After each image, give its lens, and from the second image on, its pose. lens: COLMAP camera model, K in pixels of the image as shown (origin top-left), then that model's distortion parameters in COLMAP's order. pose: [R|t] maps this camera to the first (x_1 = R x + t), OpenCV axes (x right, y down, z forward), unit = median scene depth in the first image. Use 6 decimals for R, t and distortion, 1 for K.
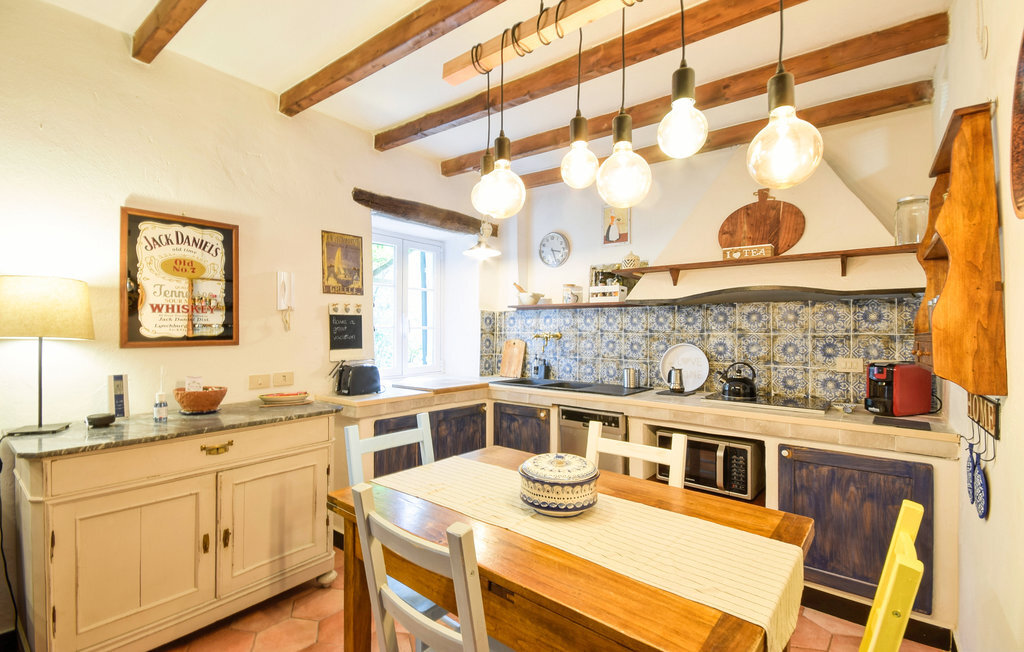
lens RADIAL K [[464.8, 0, 513.4], [0, 464.8, 328.7], [0, 0, 1]] dist [-0.008890, 0.000199]
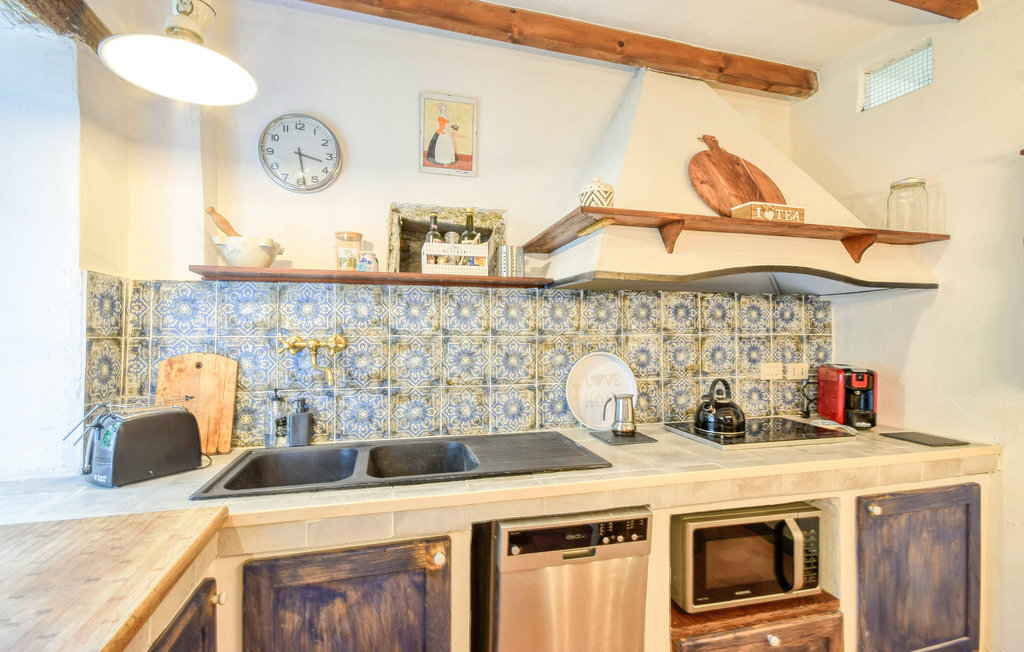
lens RADIAL K [[464.8, 0, 512.0], [0, 464.8, 326.9], [0, 0, 1]] dist [-0.008890, 0.000199]
pose [[0.591188, 0.001082, 0.806533, -0.197187], [-0.002790, 0.999996, 0.000704, -0.001581], [-0.806529, -0.002666, 0.591189, 0.713547]]
